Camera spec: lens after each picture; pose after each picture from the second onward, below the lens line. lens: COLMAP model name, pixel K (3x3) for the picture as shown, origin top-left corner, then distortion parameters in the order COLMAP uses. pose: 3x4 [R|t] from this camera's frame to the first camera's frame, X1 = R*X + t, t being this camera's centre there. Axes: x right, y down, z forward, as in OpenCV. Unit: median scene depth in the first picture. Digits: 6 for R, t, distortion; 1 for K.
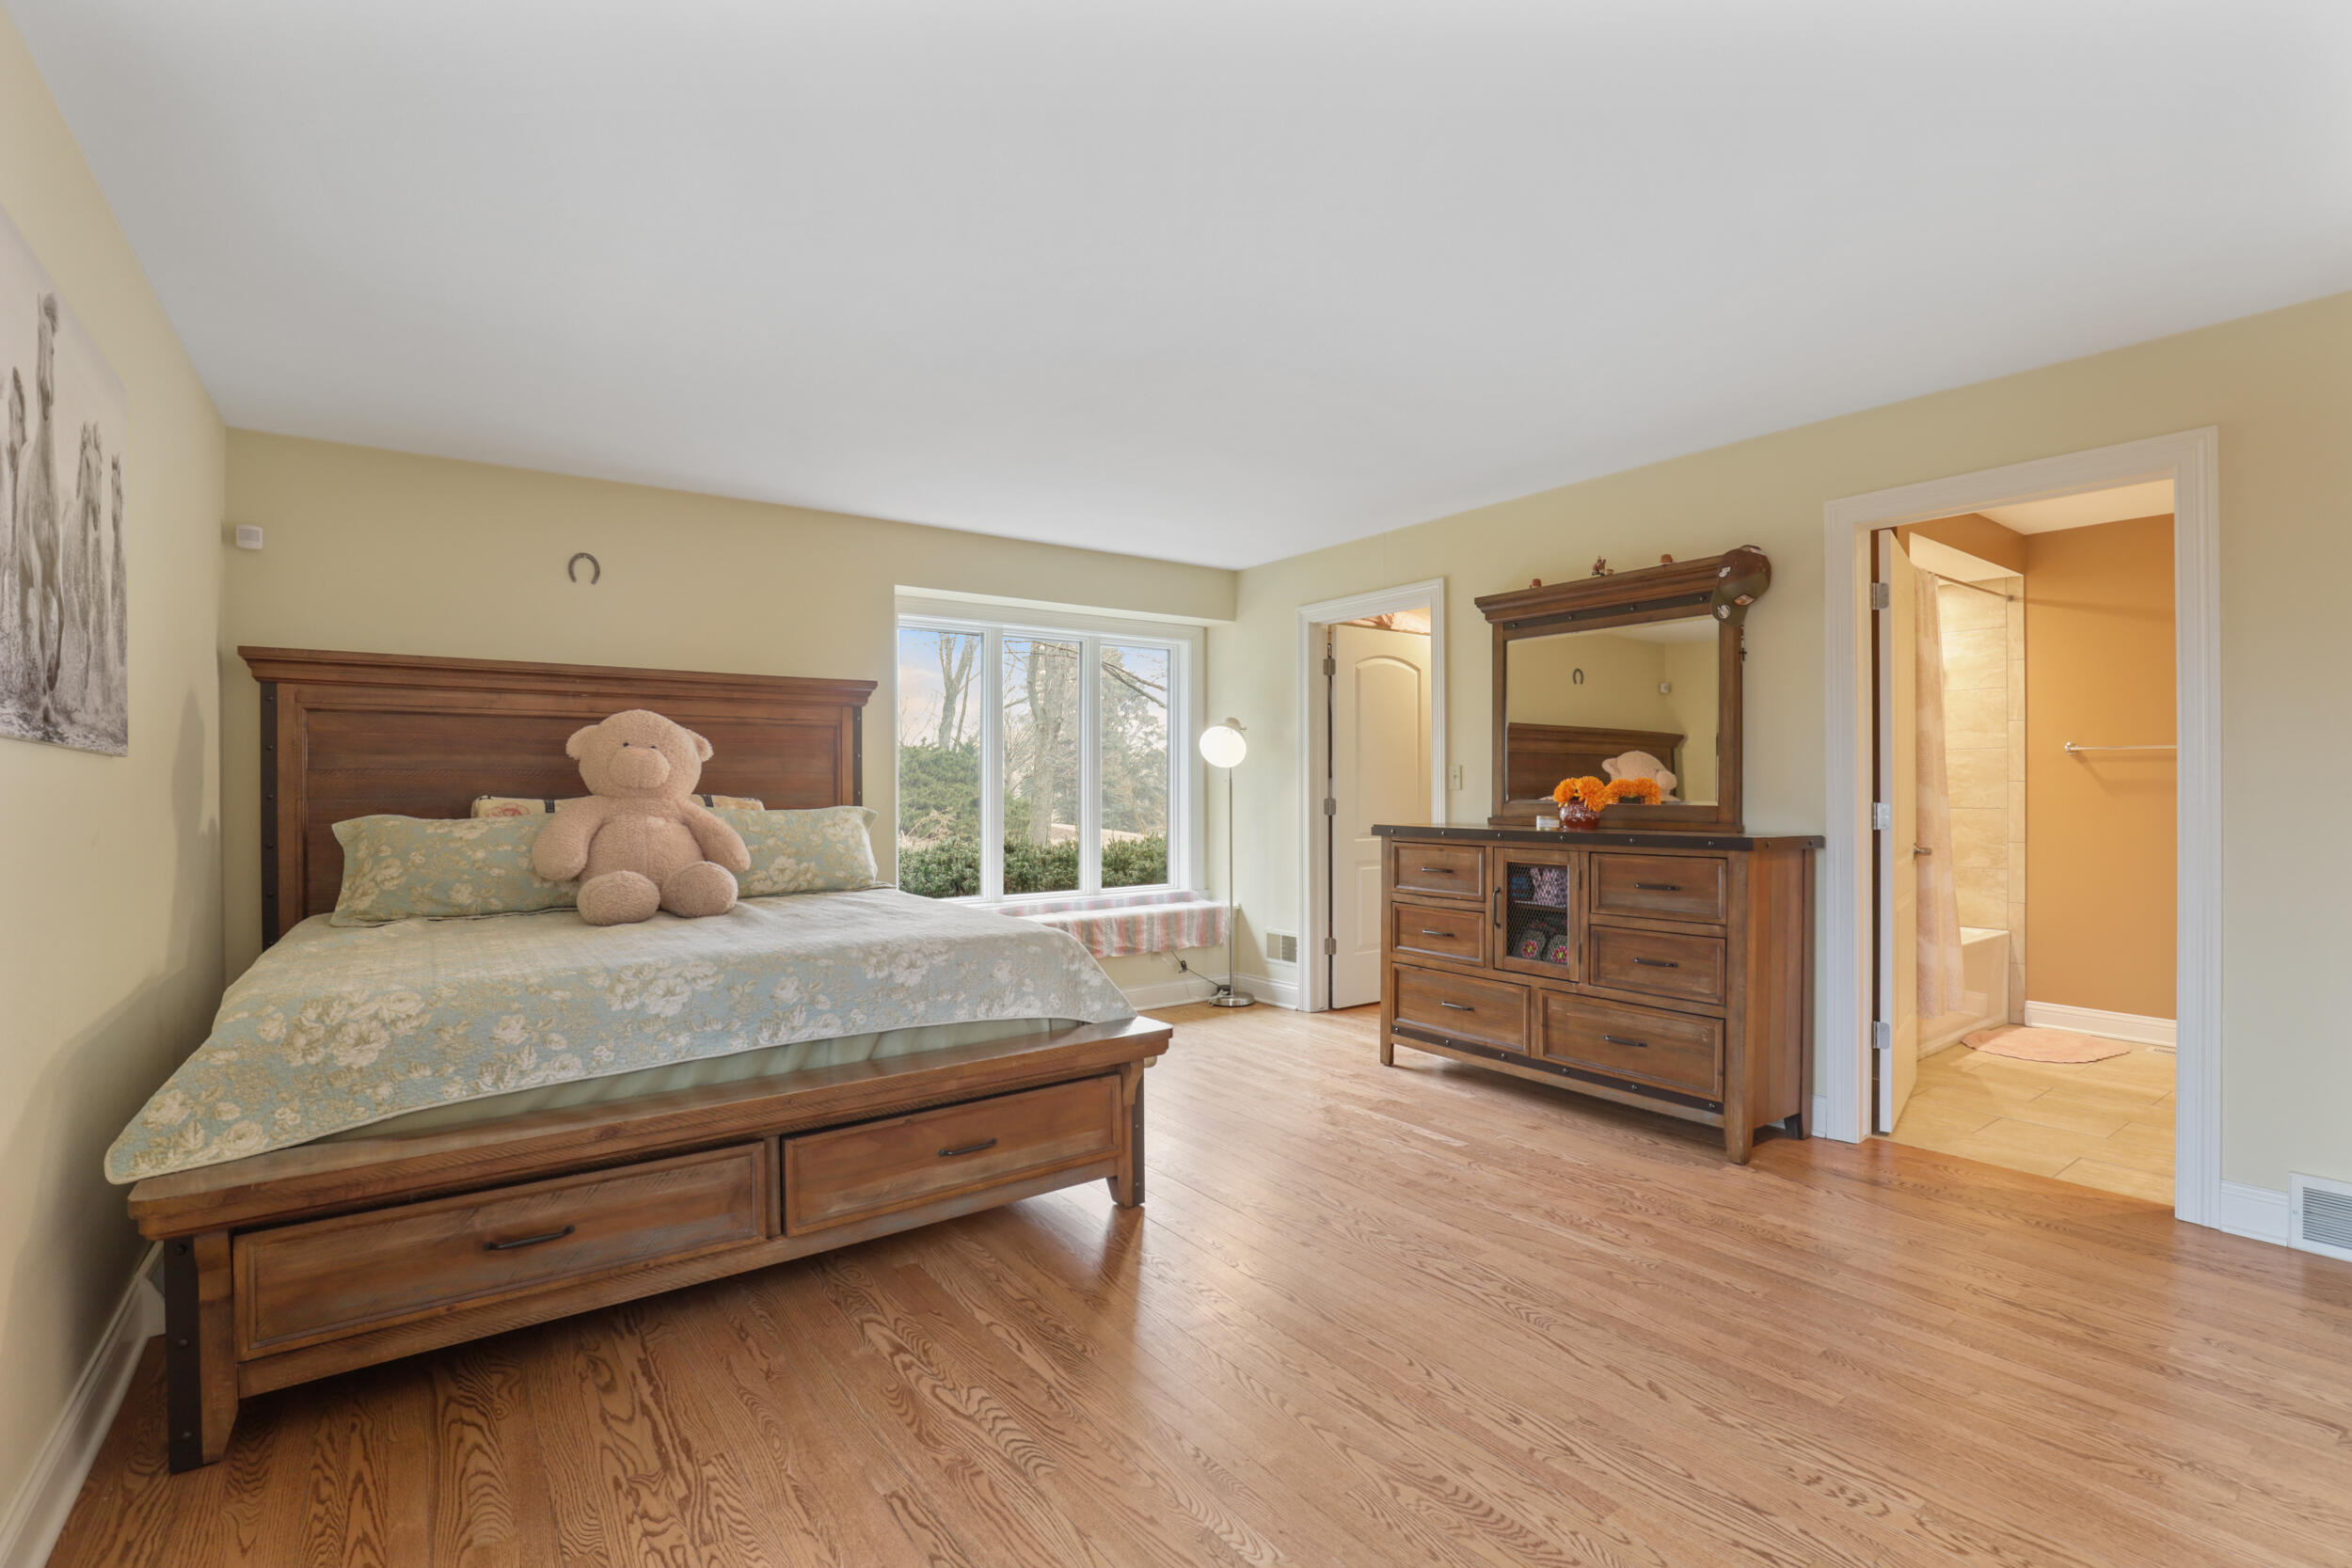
lens RADIAL K [[1088.2, 0, 1176.0], [0, 1088.2, 784.0], [0, 0, 1]] dist [-0.029532, -0.000126]
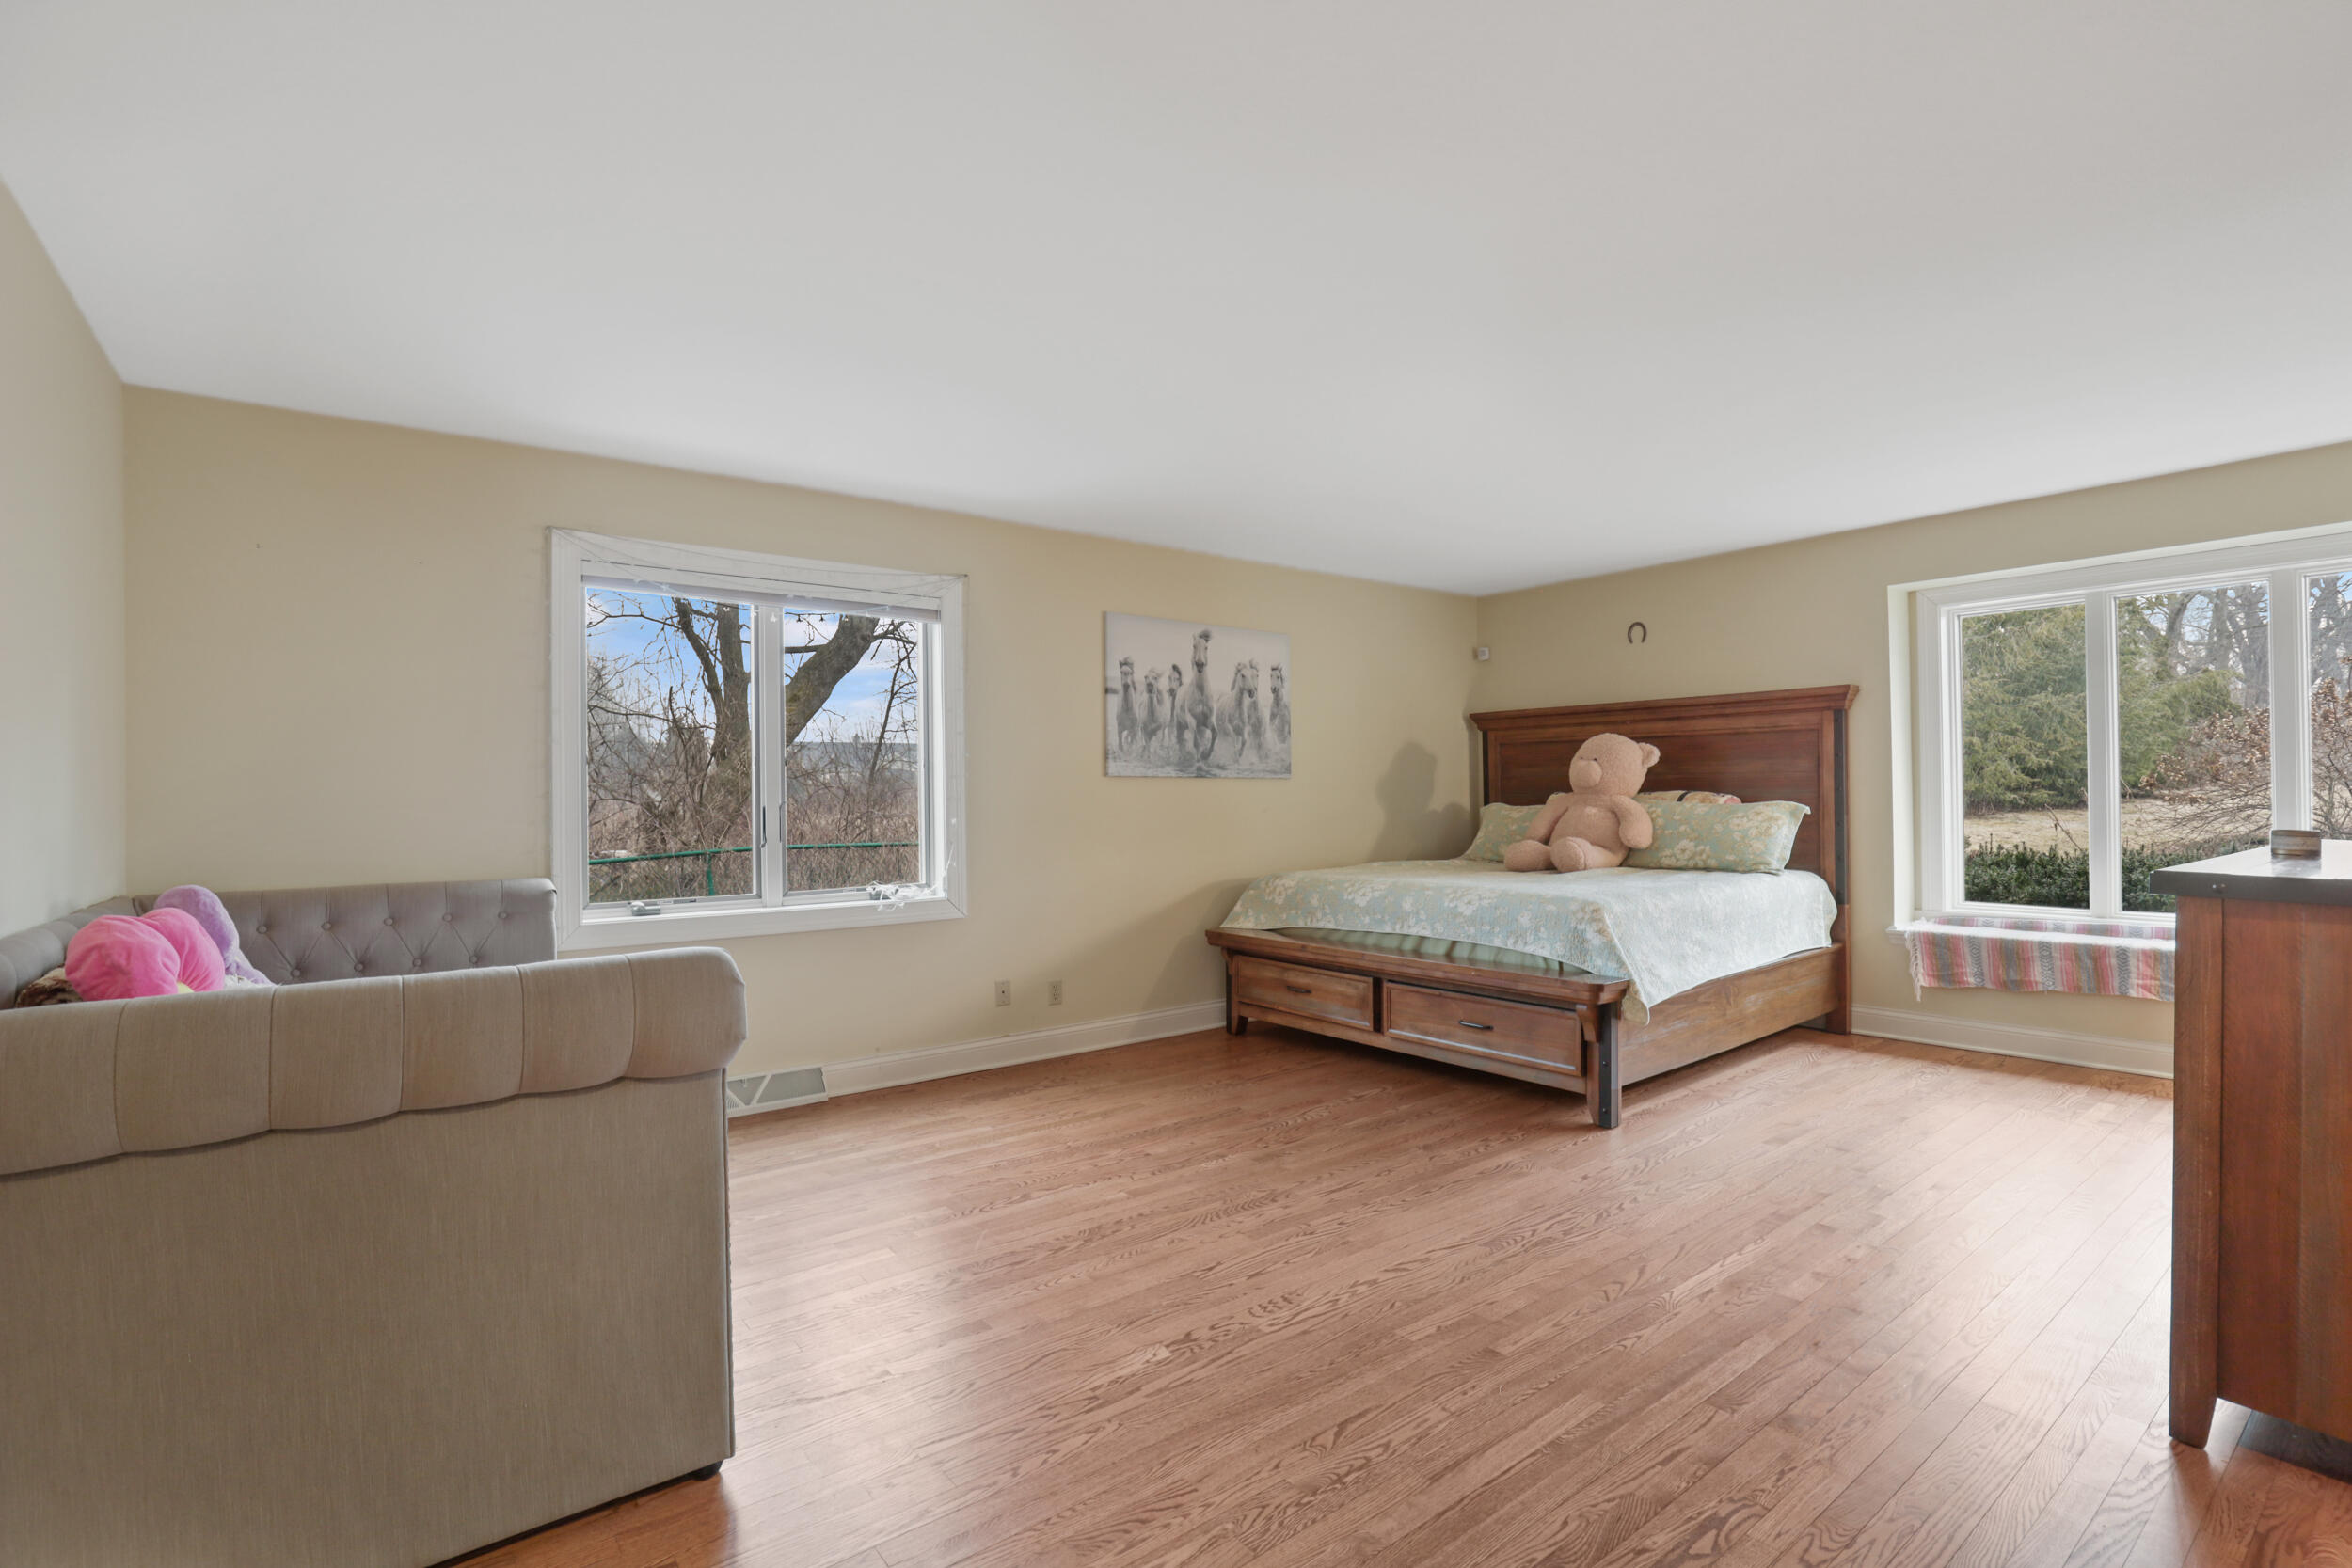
lens RADIAL K [[1047.0, 0, 1176.0], [0, 1047.0, 784.0], [0, 0, 1]] dist [-0.000420, -0.000017]
pose [[0.026732, -0.004614, -0.999632, 1.203902], [0.015738, 0.999867, -0.004194, -0.004931], [0.999519, -0.015620, 0.026801, 0.512633]]
